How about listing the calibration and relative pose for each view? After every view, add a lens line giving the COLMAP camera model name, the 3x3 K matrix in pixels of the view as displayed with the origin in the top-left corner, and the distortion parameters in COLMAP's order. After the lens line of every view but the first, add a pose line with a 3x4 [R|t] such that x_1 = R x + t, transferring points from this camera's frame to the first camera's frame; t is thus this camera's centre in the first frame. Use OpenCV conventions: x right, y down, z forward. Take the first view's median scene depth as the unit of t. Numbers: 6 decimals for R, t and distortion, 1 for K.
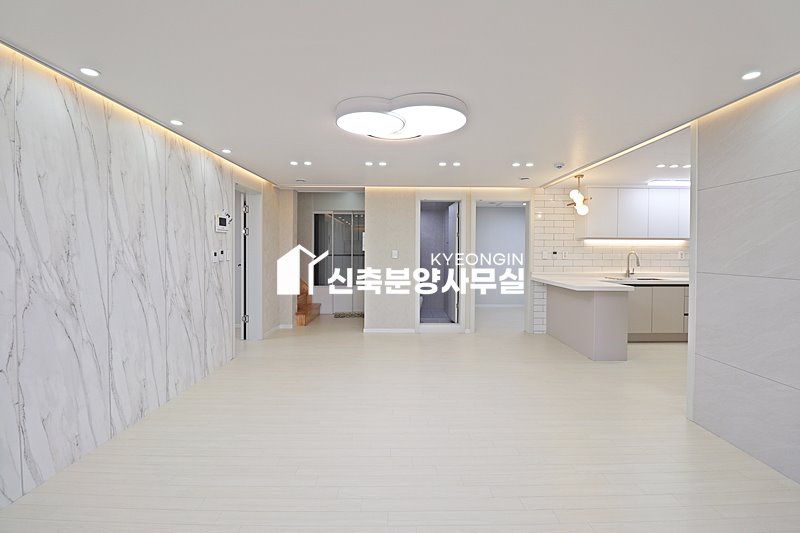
lens RADIAL K [[367.2, 0, 403.8], [0, 367.2, 256.2], [0, 0, 1]] dist [-0.001560, -0.011383]
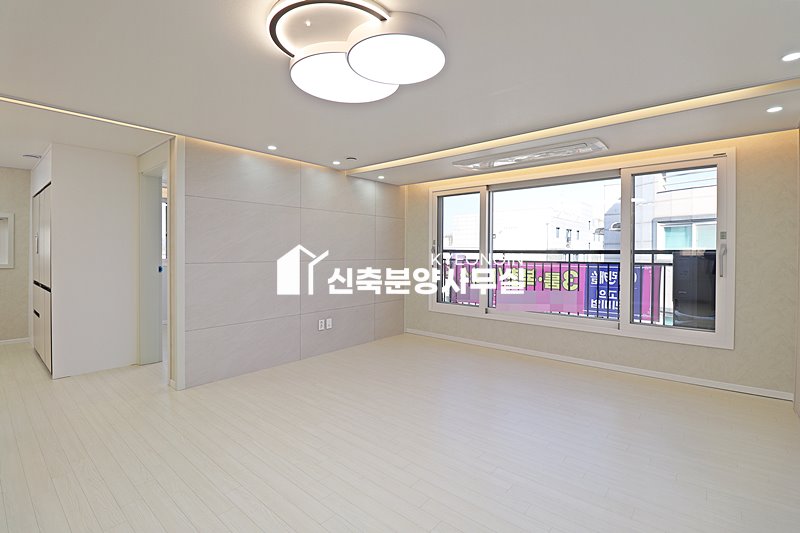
lens RADIAL K [[374.2, 0, 400.5], [0, 374.2, 255.4], [0, 0, 1]] dist [0.000453, -0.013379]
pose [[-0.754327, -0.014133, 0.656347, -0.356133], [0.003285, 0.999675, 0.025300, -0.007500], [-0.656491, 0.021240, -0.754035, 0.970528]]
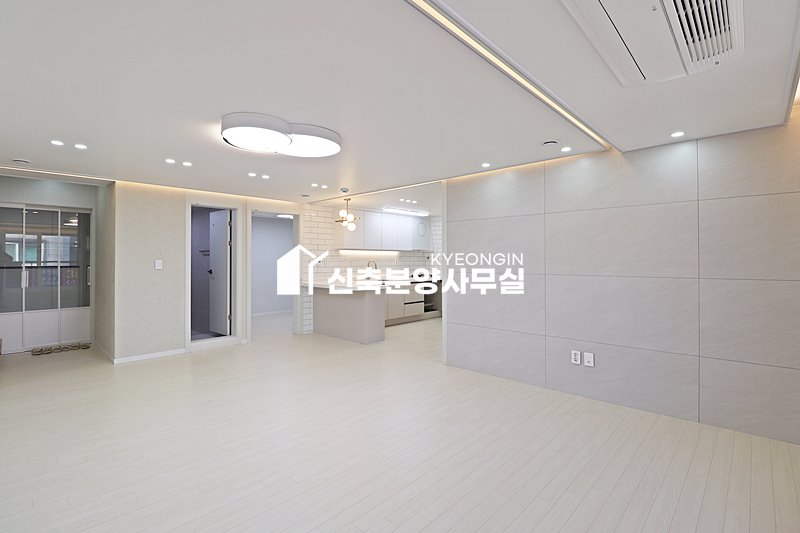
lens RADIAL K [[374.2, 0, 402.4], [0, 374.2, 256.7], [0, 0, 1]] dist [0.000045, -0.012796]
pose [[0.691419, 0.000212, 0.722454, -0.359351], [0.016257, 0.999742, -0.015853, -0.000570], [-0.722271, 0.022706, 0.691237, -0.008509]]
